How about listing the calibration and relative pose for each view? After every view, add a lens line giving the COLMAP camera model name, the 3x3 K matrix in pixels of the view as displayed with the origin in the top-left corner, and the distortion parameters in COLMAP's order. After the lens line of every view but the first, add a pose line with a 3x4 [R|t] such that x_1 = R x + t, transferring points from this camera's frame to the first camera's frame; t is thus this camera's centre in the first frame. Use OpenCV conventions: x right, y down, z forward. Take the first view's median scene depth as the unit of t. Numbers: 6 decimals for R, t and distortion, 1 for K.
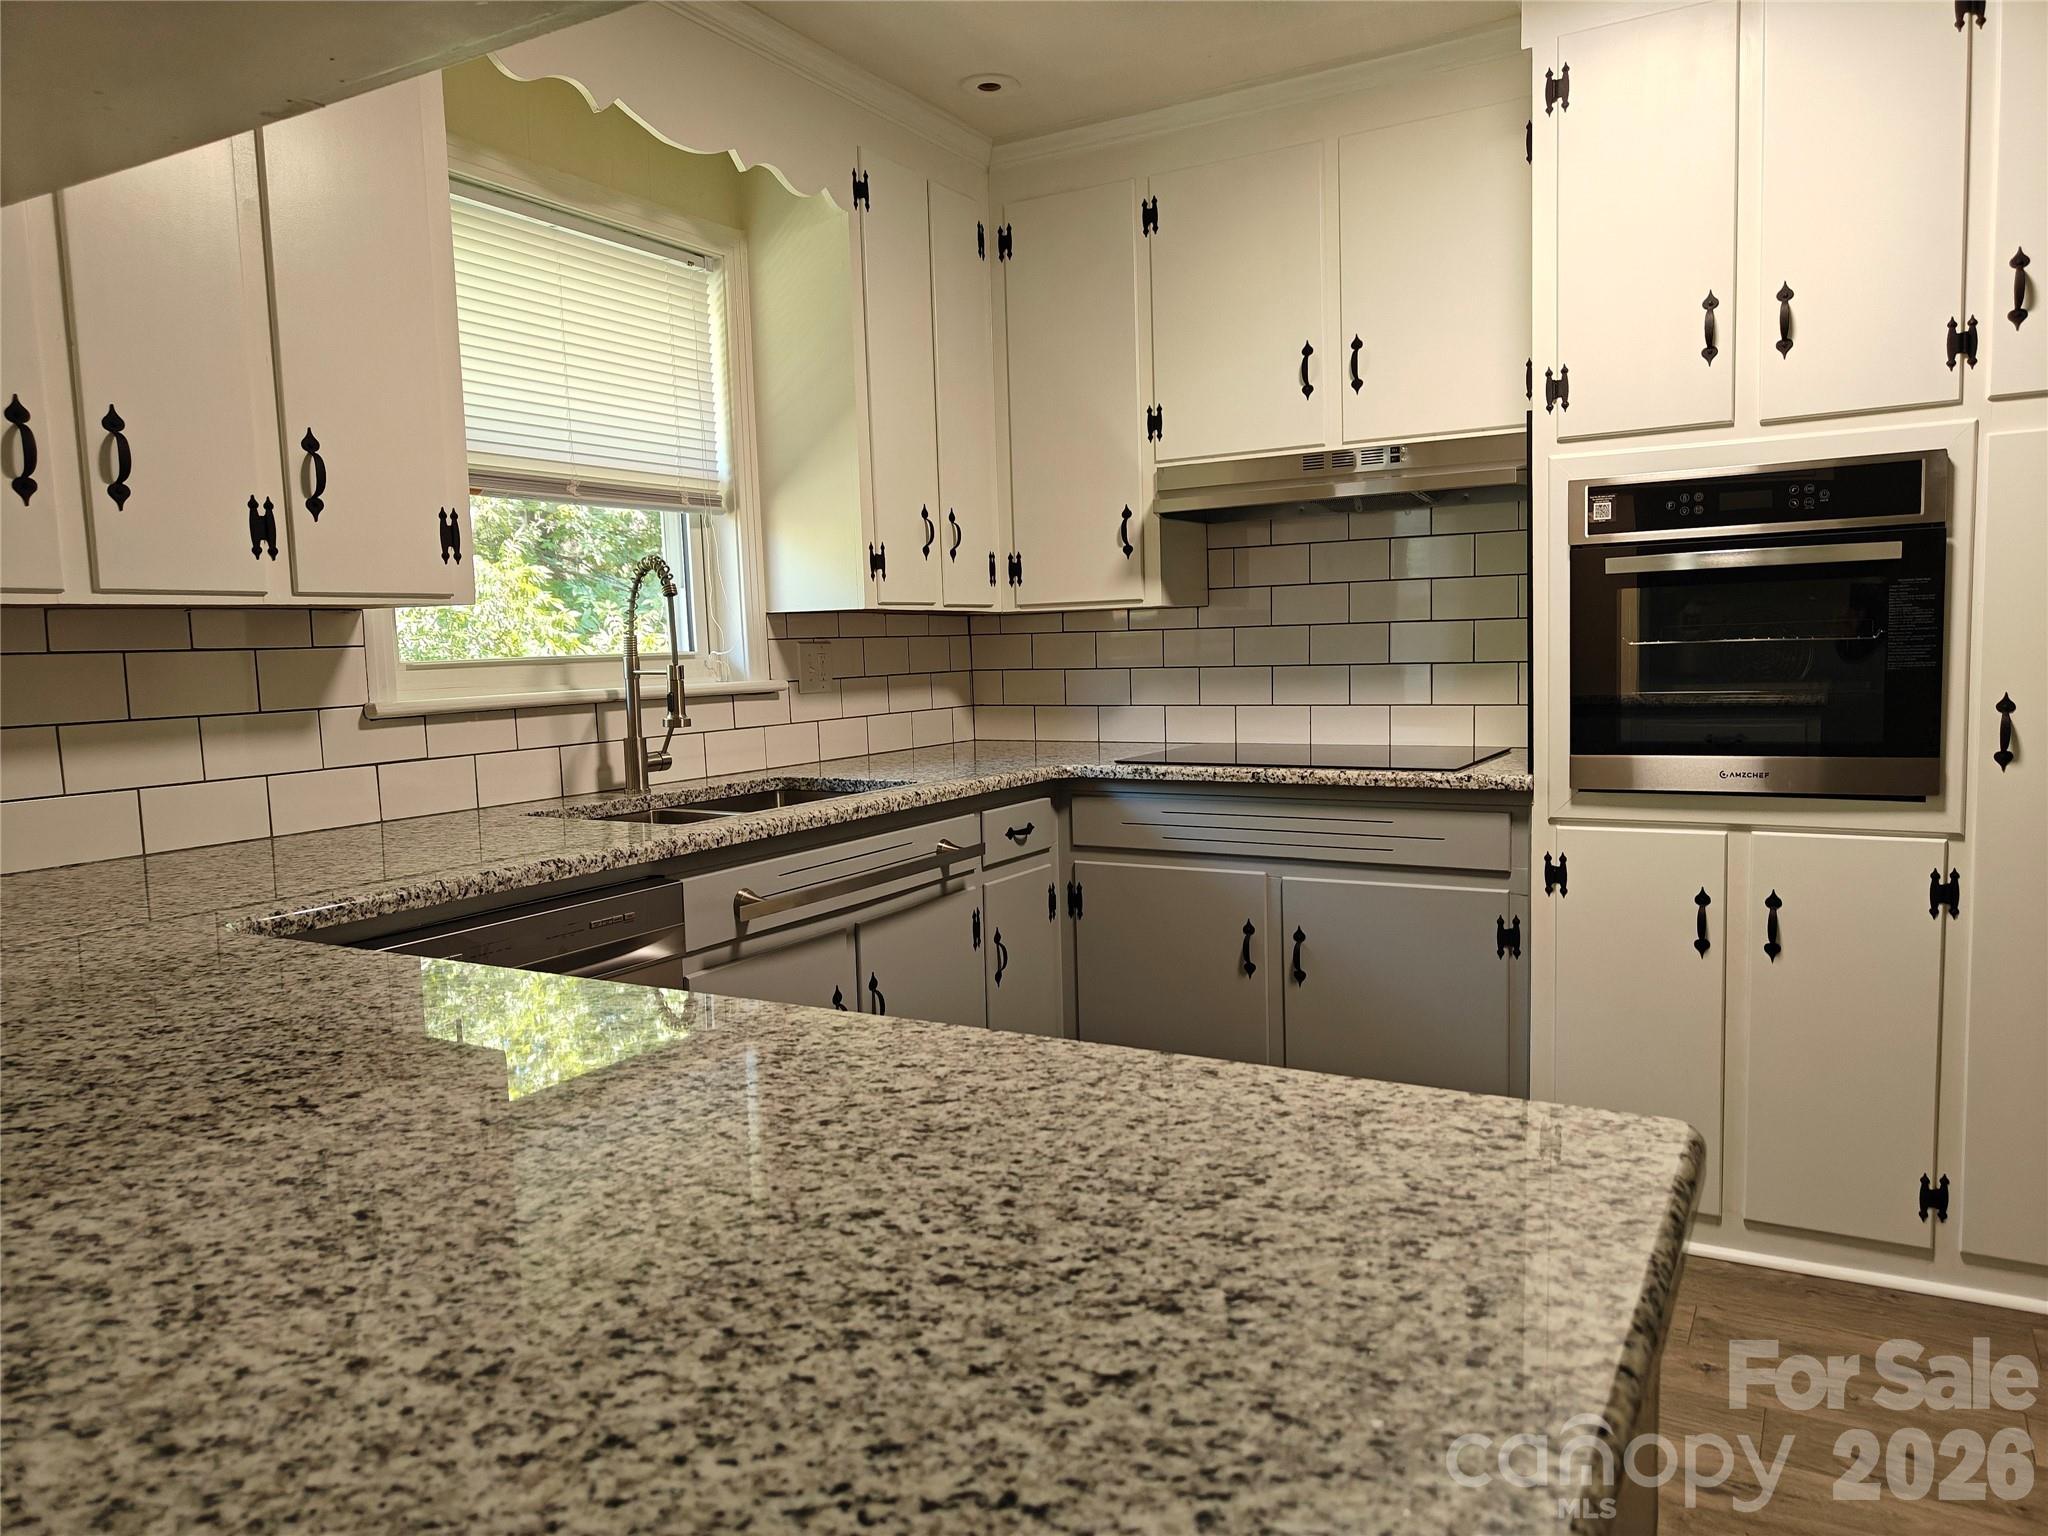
lens RADIAL K [[1433.6, 0, 1030.6], [0, 1433.6, 789.4], [0, 0, 1]] dist [0.022520, -0.015752]
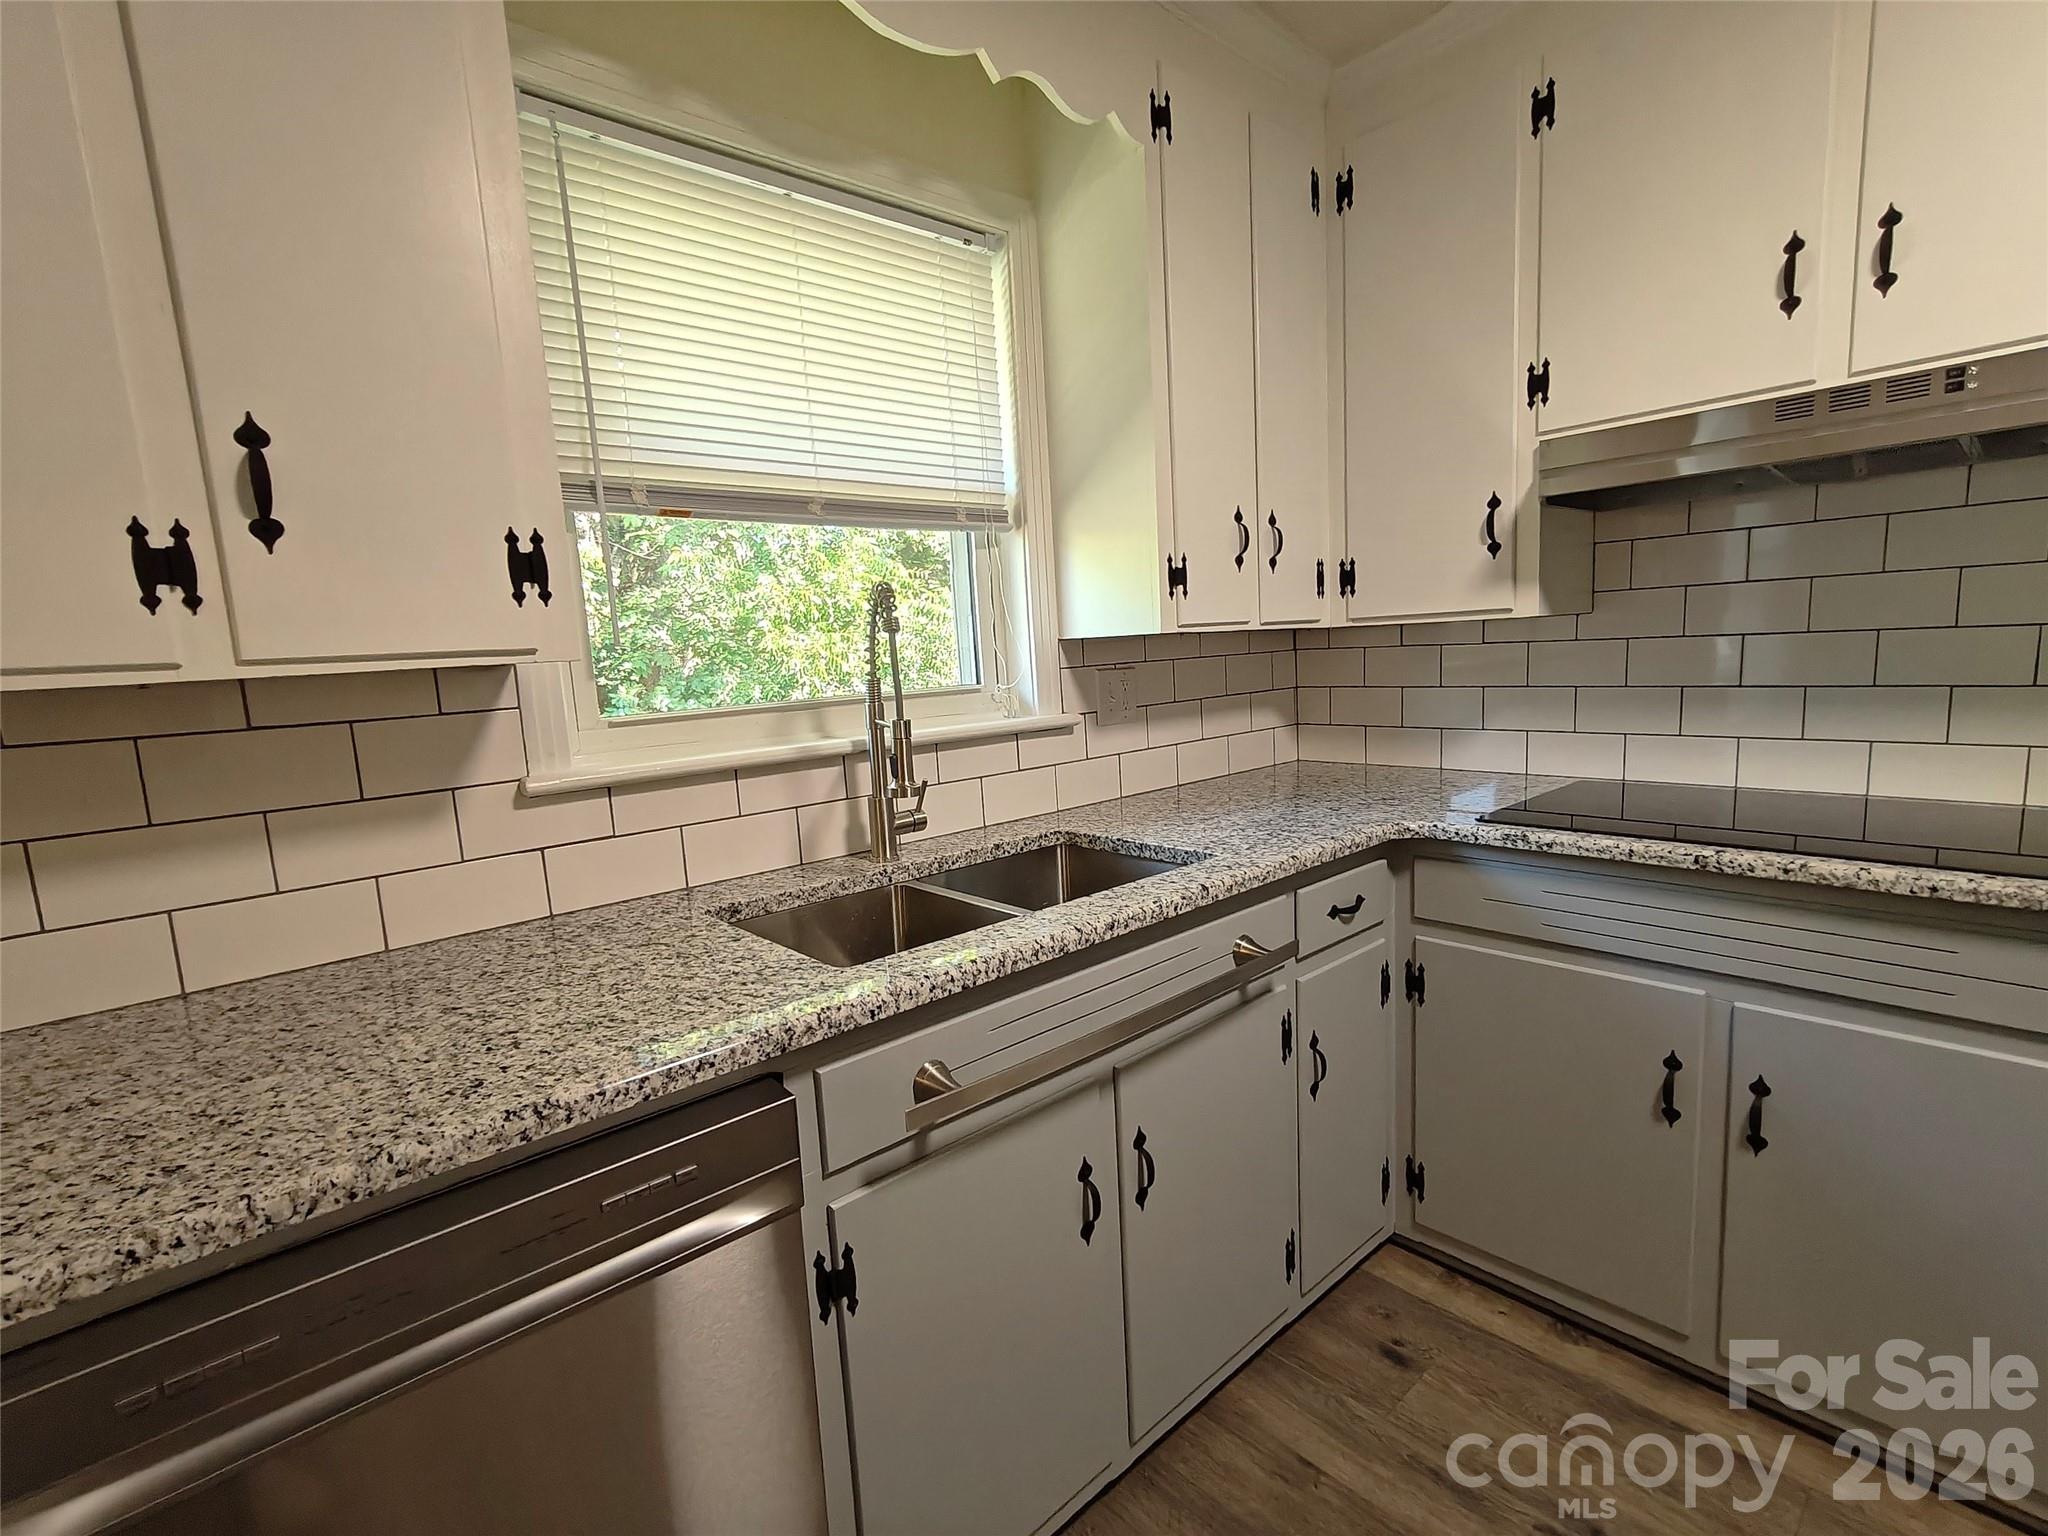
lens RADIAL K [[967.4, 0, 1043.2], [0, 967.4, 785.3], [0, 0, 1]] dist [0.002234, 0.000847]
pose [[0.952651, 0.022714, -0.303217, -0.007130], [-0.006326, 0.998471, 0.054922, -0.071837], [0.304001, -0.050403, 0.951337, 0.460507]]
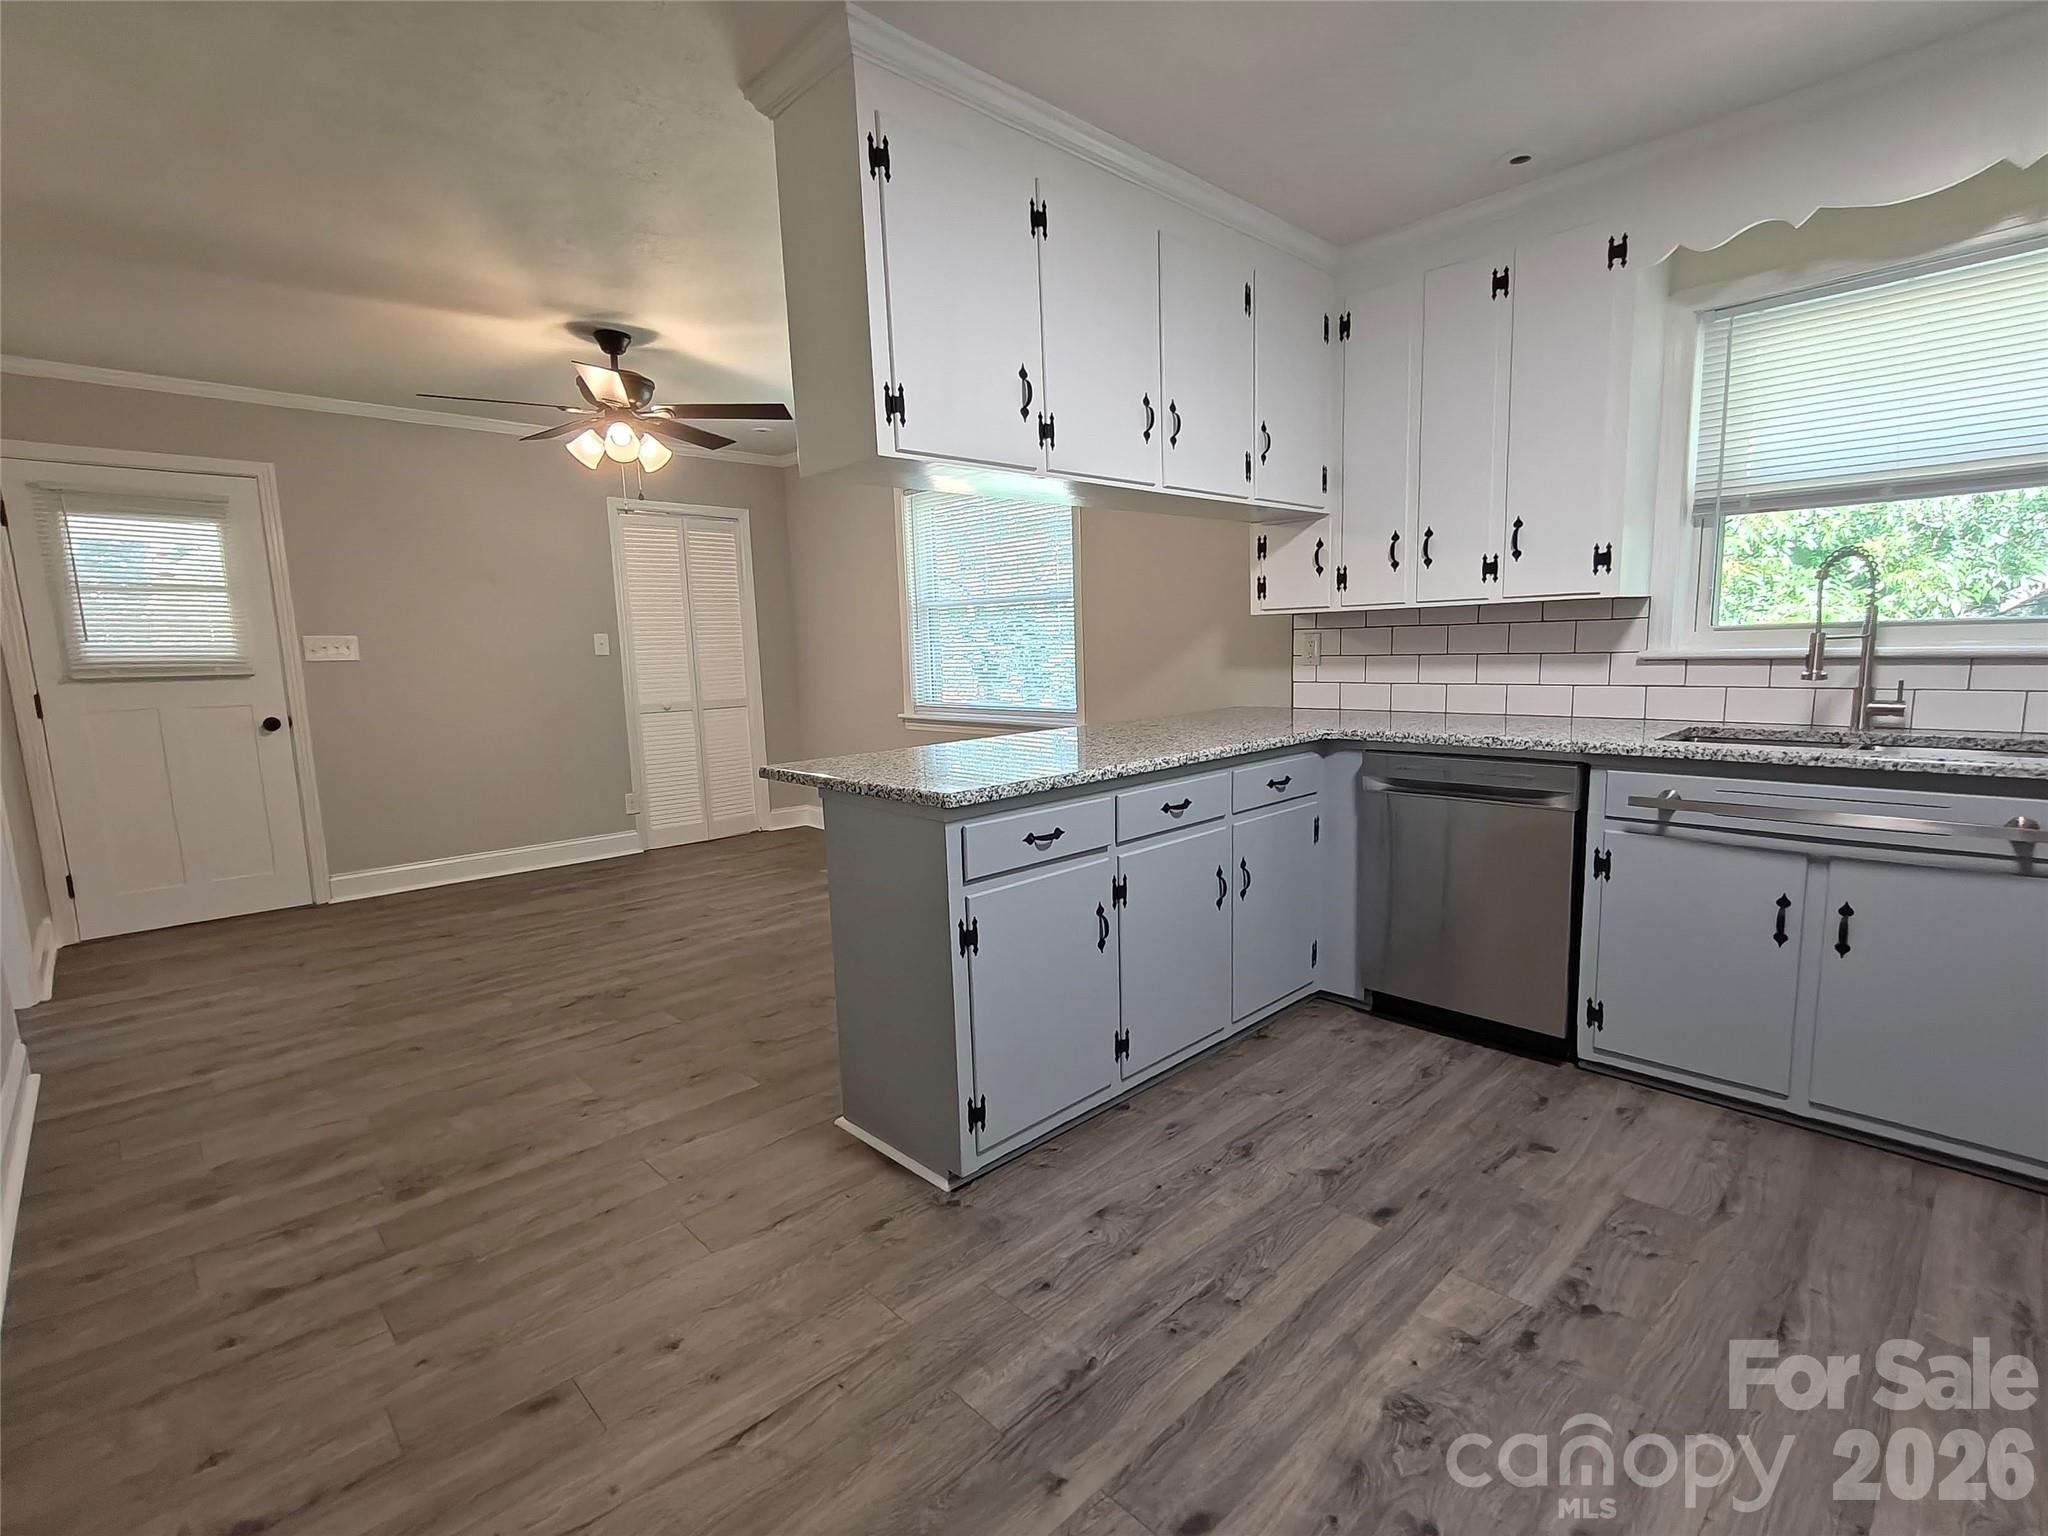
lens RADIAL K [[967.4, 0, 1040.0], [0, 967.4, 782.8], [0, 0, 1]] dist [0.002234, 0.000847]
pose [[-0.280170, 0.179405, -0.943037, 0.730531], [-0.060681, 0.977106, 0.203914, -0.080816], [0.958031, 0.114355, -0.262869, 0.510772]]
